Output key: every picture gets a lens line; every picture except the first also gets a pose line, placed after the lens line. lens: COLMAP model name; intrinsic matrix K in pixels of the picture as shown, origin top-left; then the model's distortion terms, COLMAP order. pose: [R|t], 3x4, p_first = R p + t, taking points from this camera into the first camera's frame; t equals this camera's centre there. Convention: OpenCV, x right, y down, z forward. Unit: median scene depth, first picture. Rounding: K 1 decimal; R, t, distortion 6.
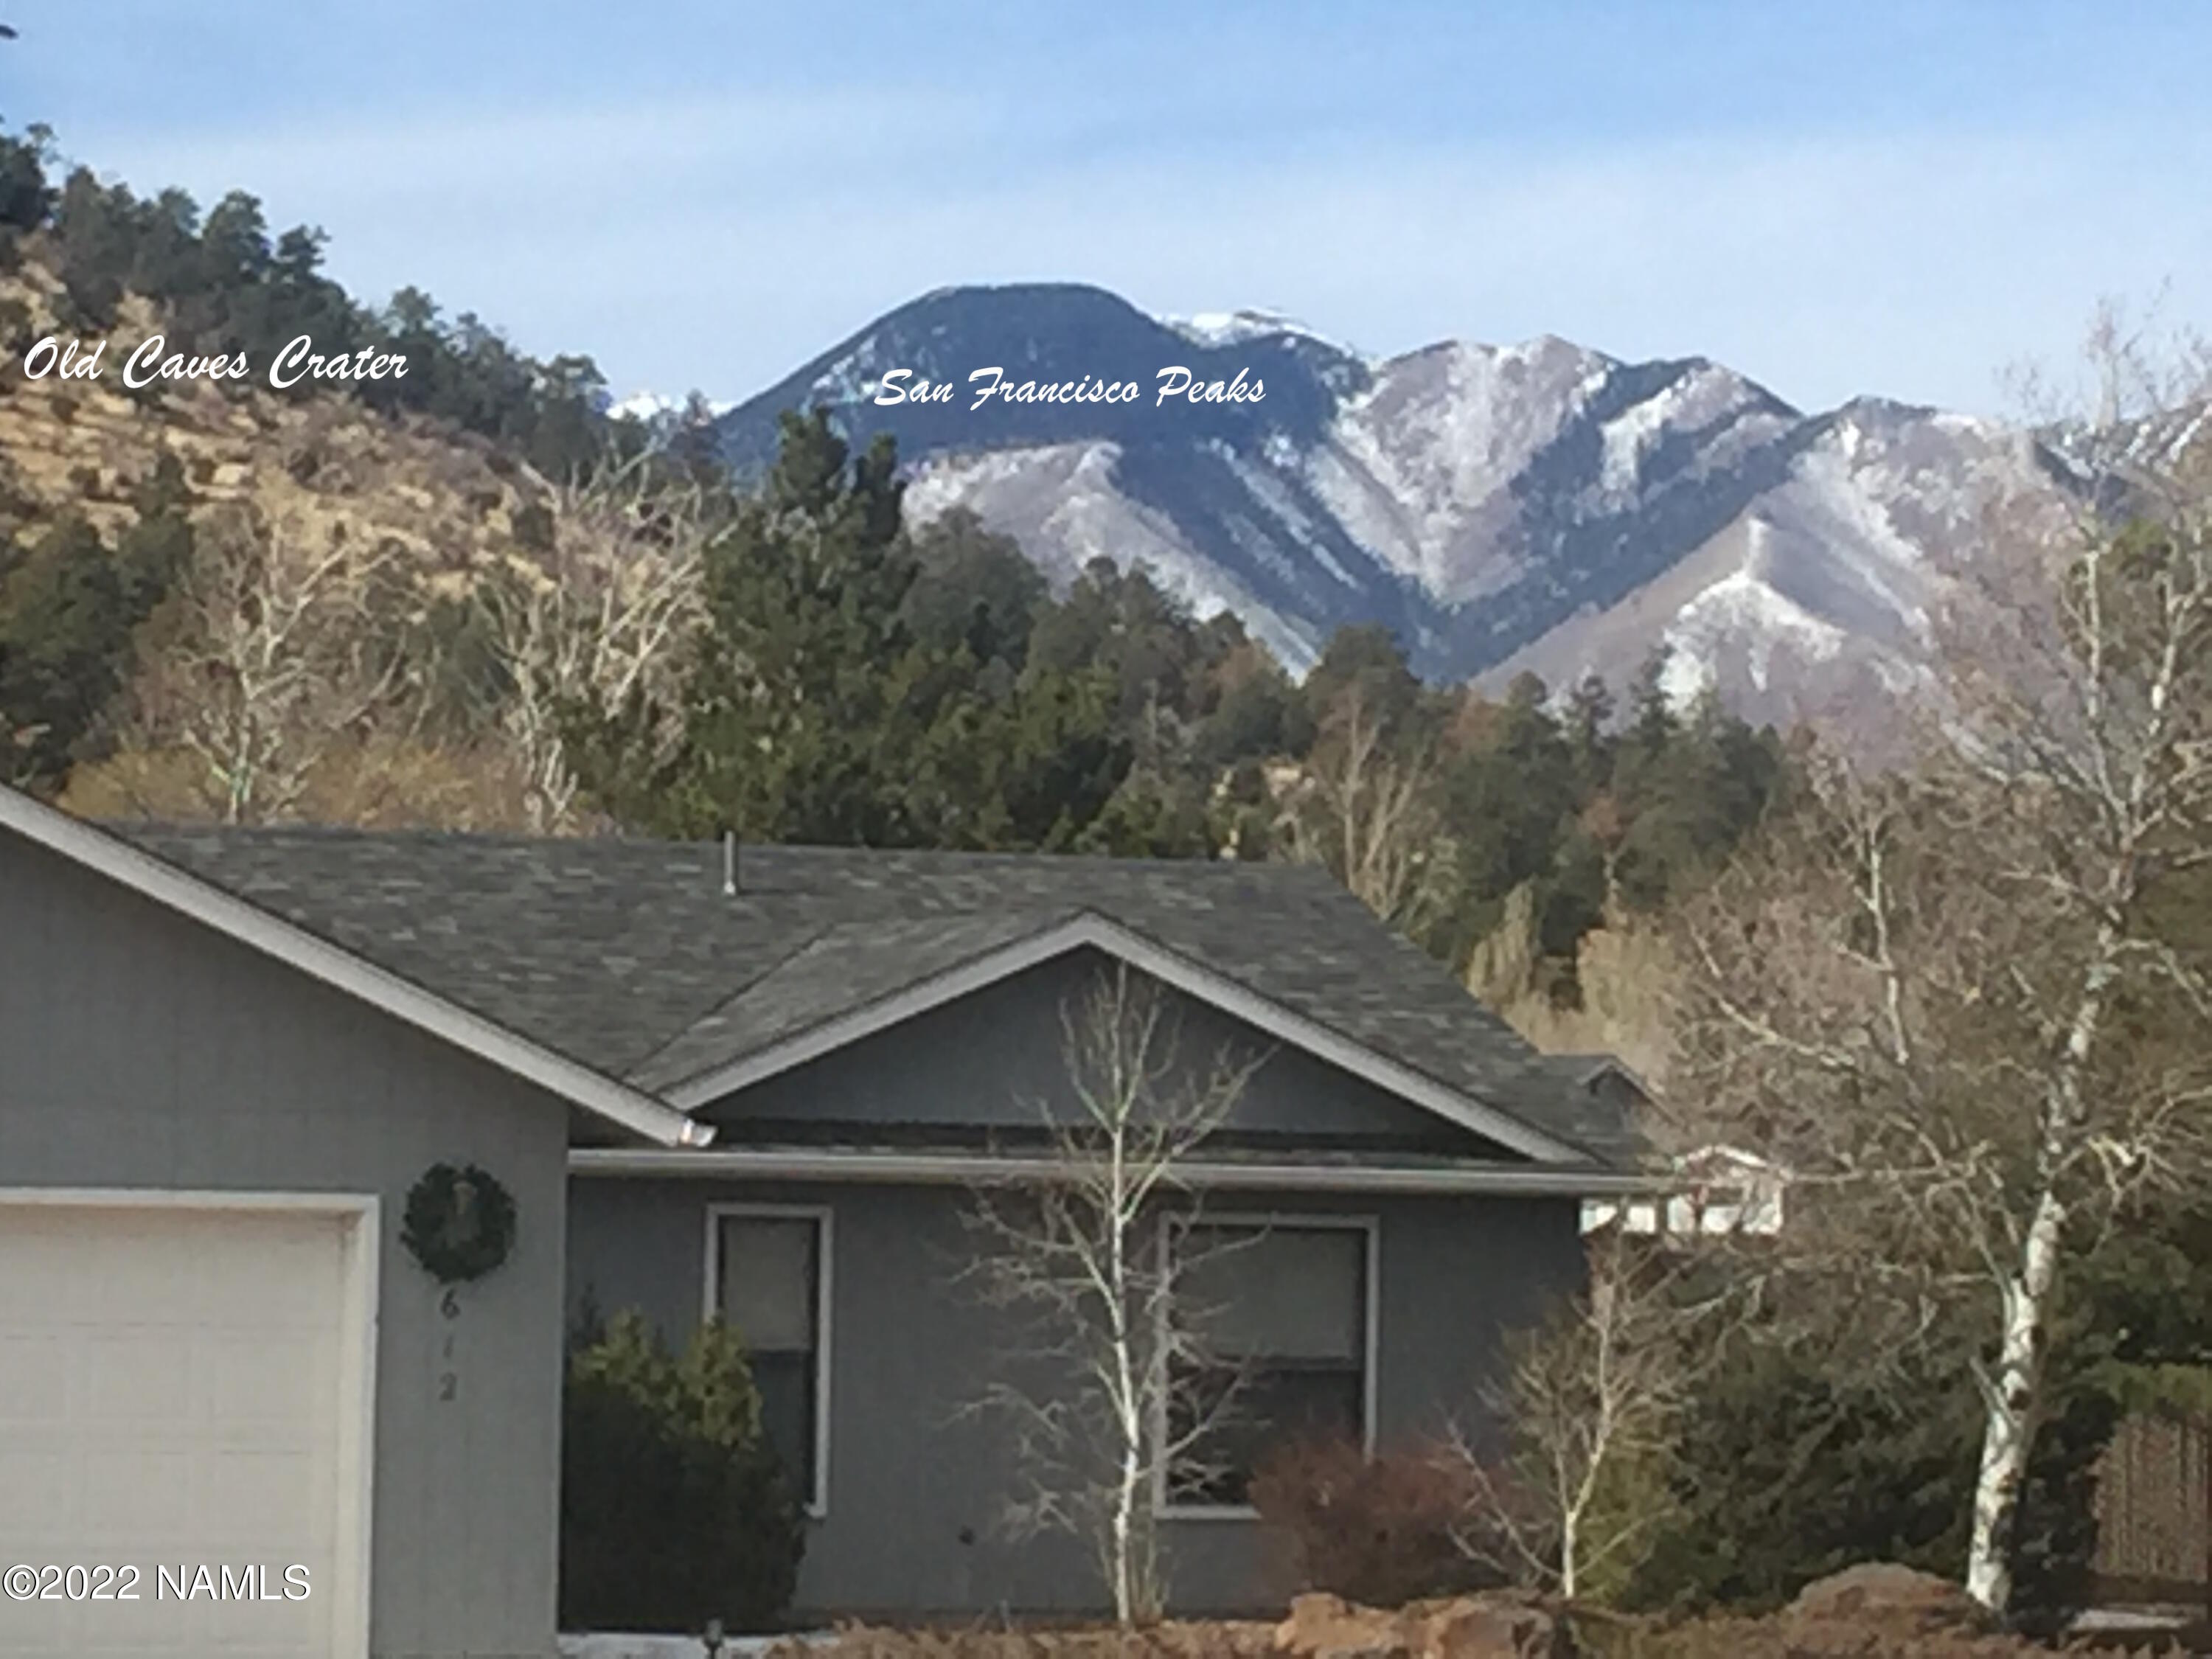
lens RADIAL K [[9128.6, 0, 1106.0], [0, 9128.6, 829.5], [0, 0, 1]] dist [0.012268, 1.635782]
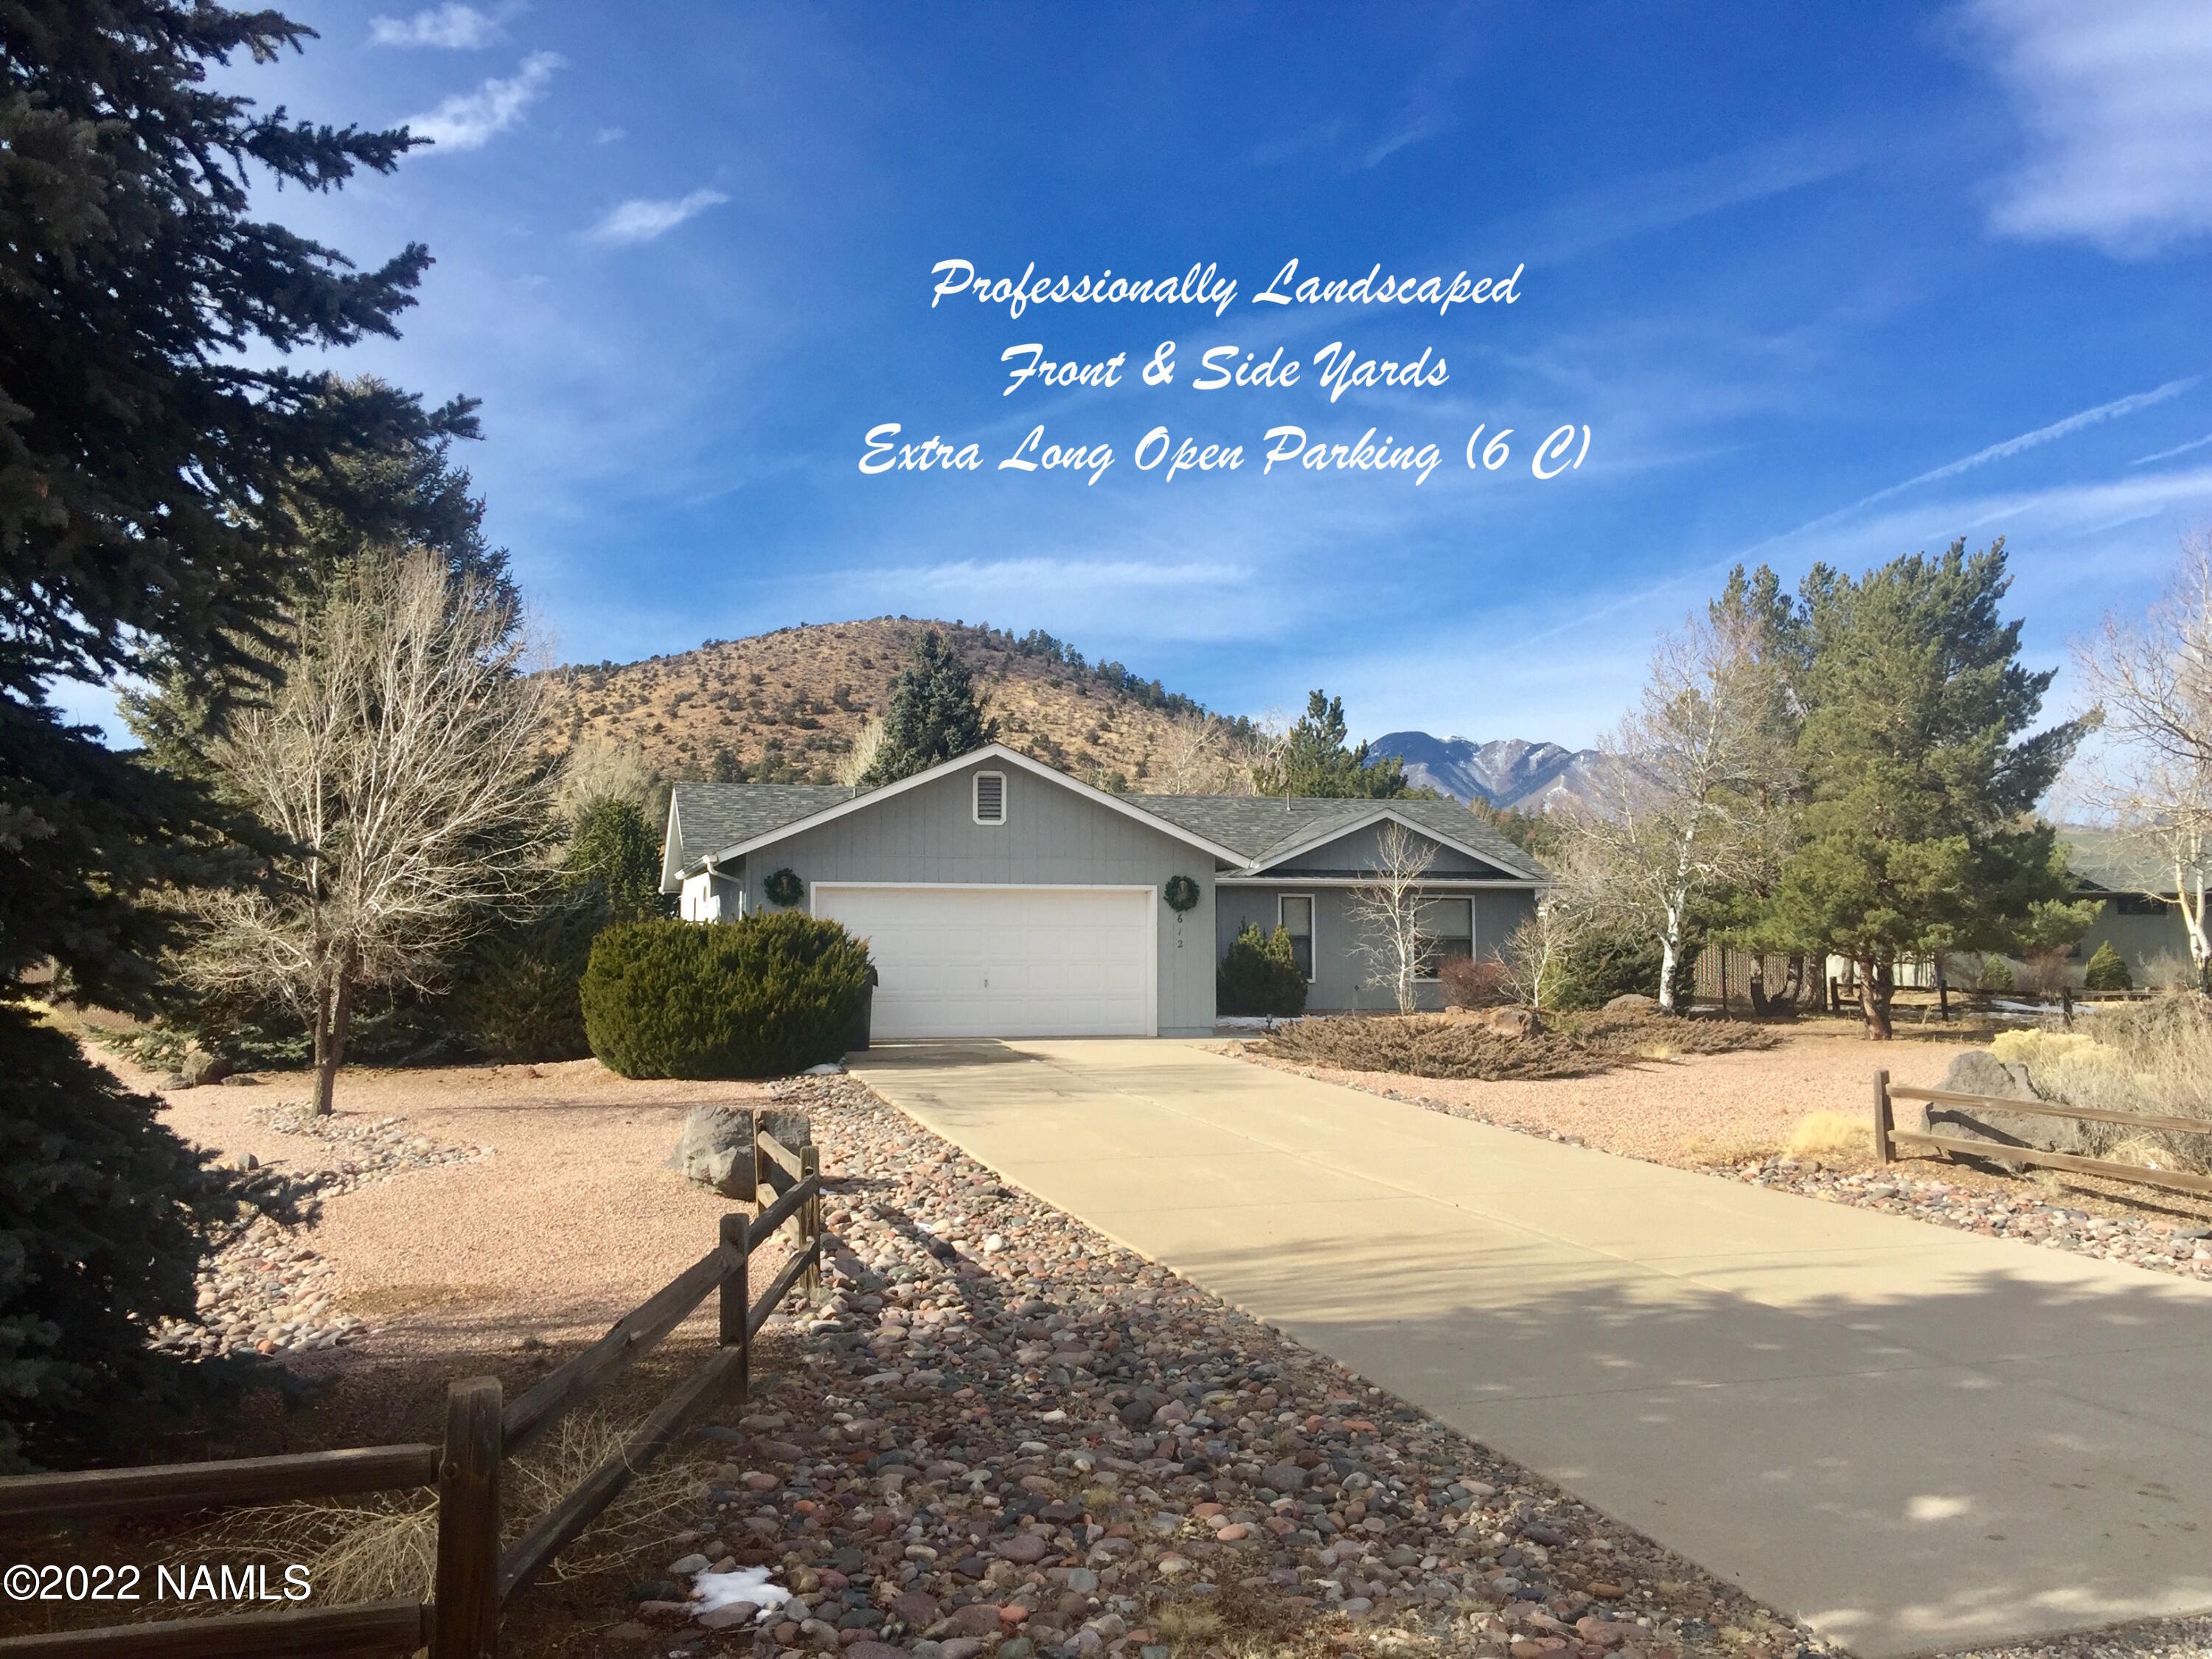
lens RADIAL K [[1523.7, 0, 1102.4], [0, 1523.7, 791.1], [0, 0, 1]] dist [0.000838, -0.001157]
pose [[0.975739, -0.034924, -0.216133, 0.018724], [0.024163, 0.998343, -0.052233, 0.030406], [0.217599, 0.045743, 0.974966, 0.406612]]
